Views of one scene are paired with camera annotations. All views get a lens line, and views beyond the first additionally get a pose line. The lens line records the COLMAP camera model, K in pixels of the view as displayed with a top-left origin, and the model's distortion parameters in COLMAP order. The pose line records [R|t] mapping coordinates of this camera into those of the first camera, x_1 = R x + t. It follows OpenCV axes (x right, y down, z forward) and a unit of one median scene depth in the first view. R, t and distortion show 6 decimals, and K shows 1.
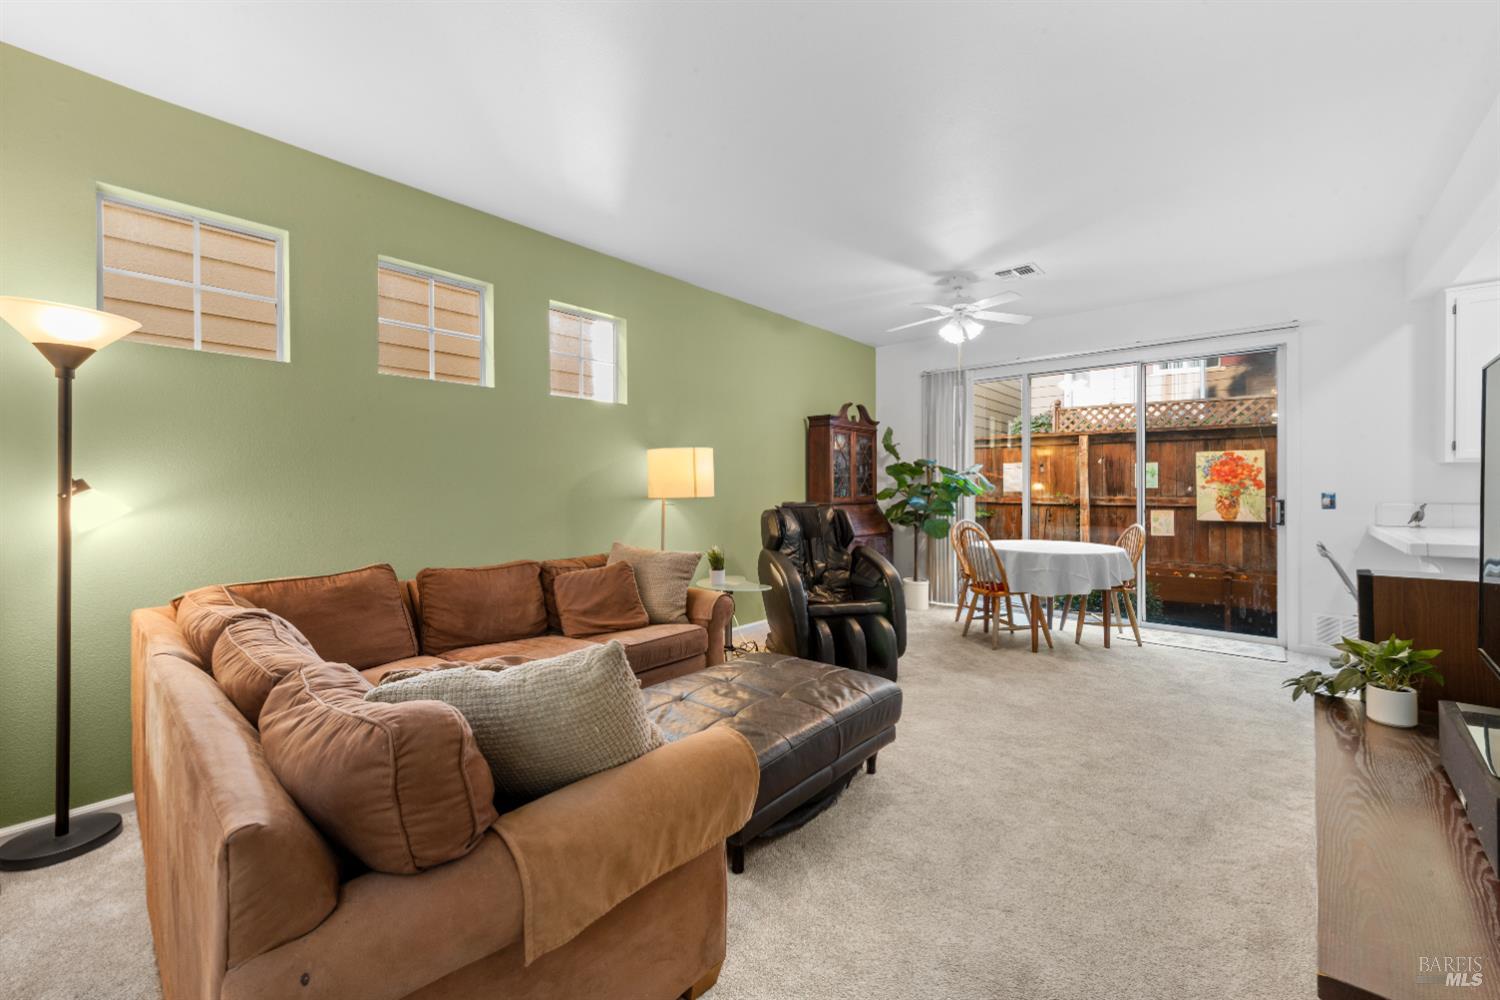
lens RADIAL K [[596.1, 0, 745.0], [0, 596.1, 485.3], [0, 0, 1]] dist [0.002358, 0.000001]
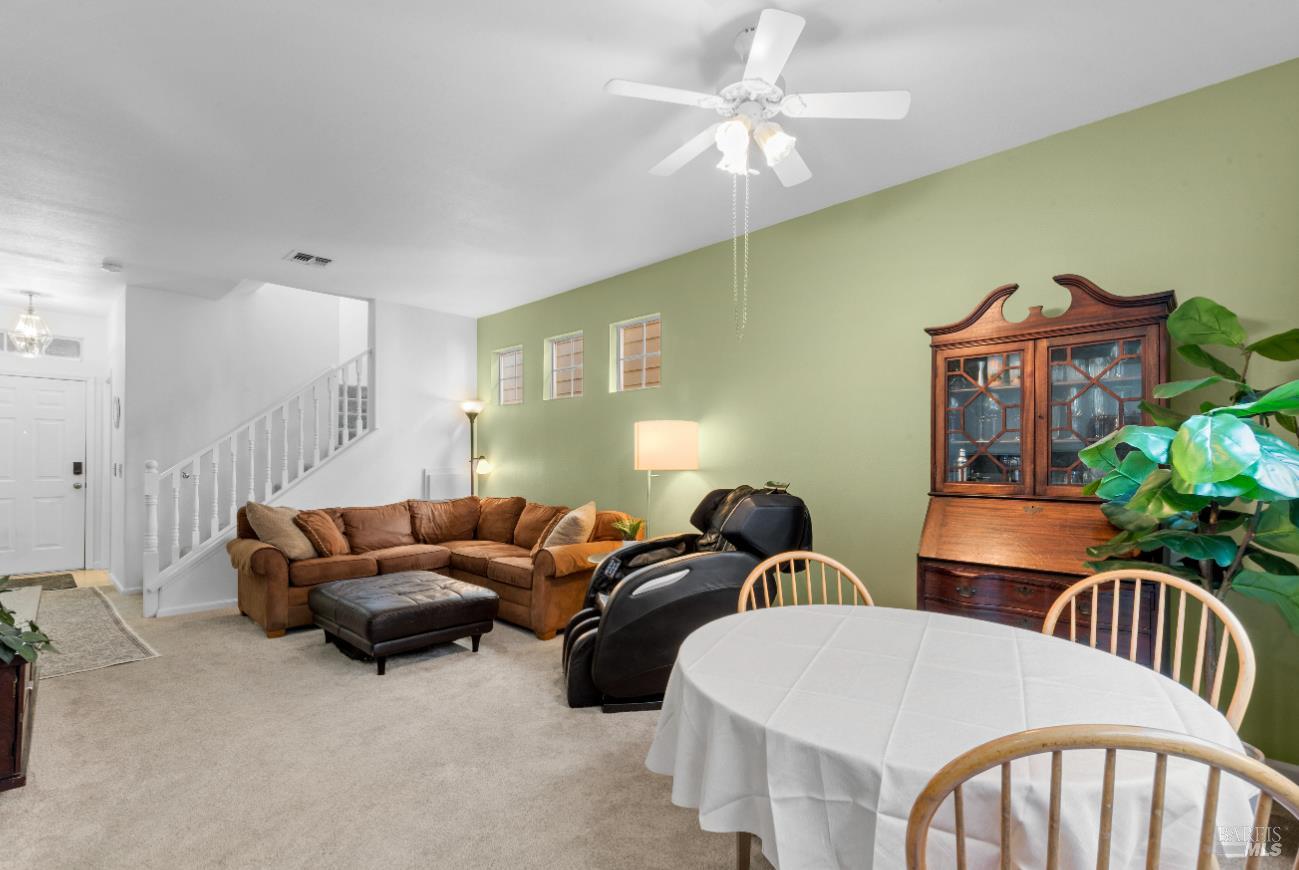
lens RADIAL K [[591.2, 0, 646.0], [0, 591.2, 458.2], [0, 0, 1]] dist [-0.000127, -0.000087]
pose [[-0.044521, -0.002099, -0.999006, 0.570386], [-0.002741, 0.999994, -0.001979, 0.001249], [0.999005, 0.002650, -0.044527, 0.627616]]
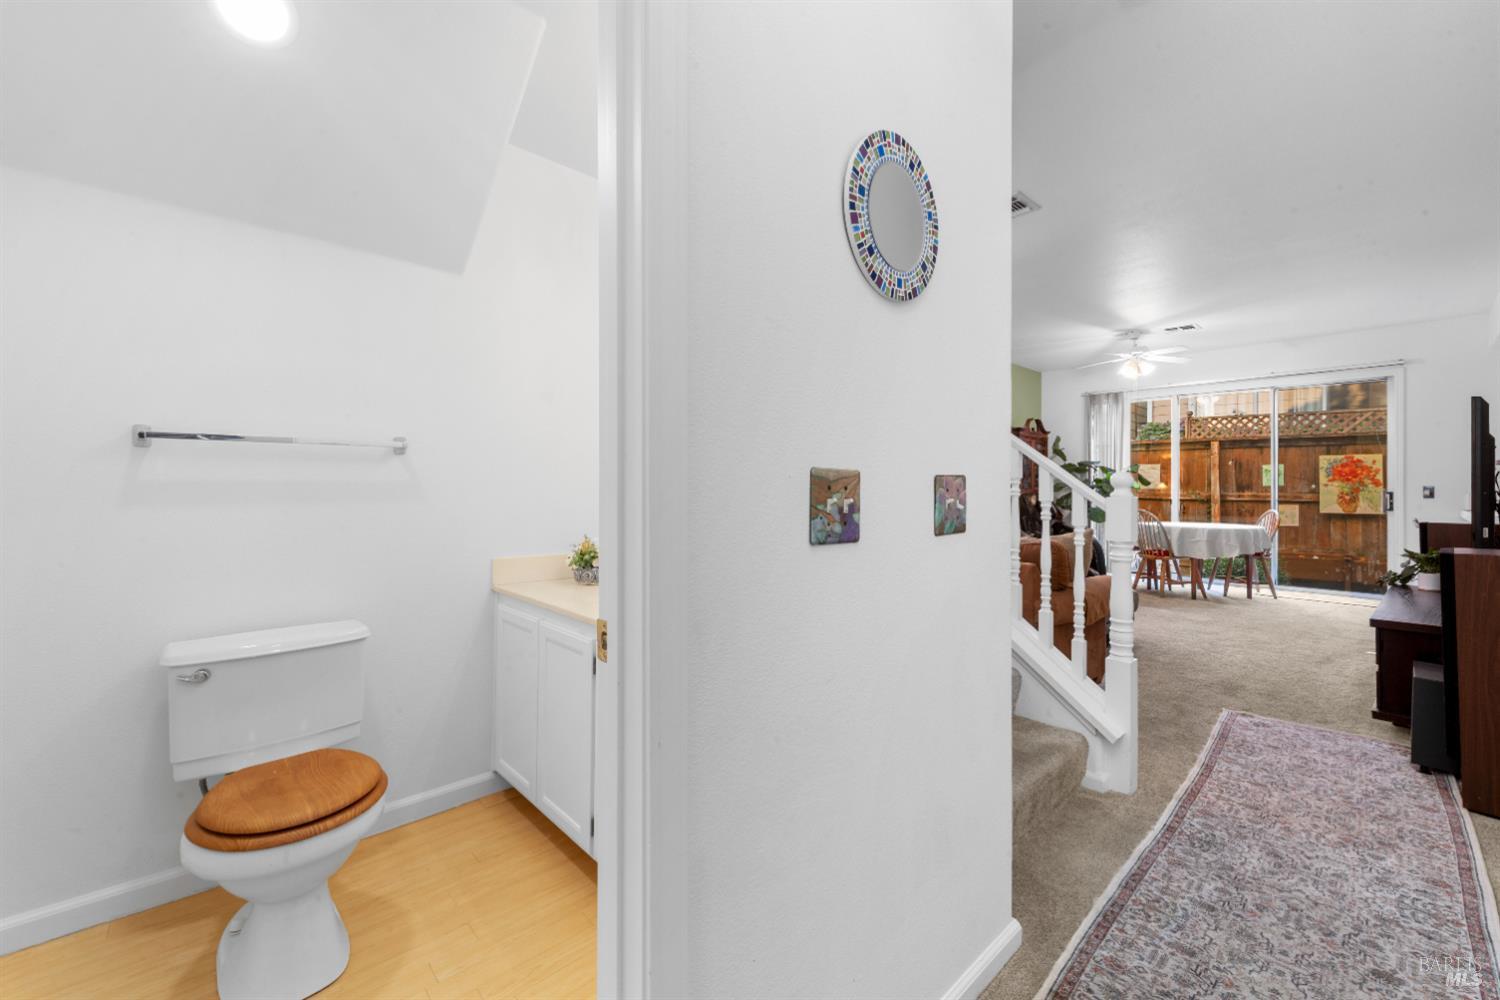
lens RADIAL K [[599.9, 0, 749.3], [0, 599.9, 481.6], [0, 0, 1]] dist [0.001629, 0.000276]
pose [[0.994173, 0.006829, -0.107581, -0.260878], [-0.007741, 0.999938, -0.008060, 0.015652], [0.107519, 0.008846, 0.994164, -0.333716]]
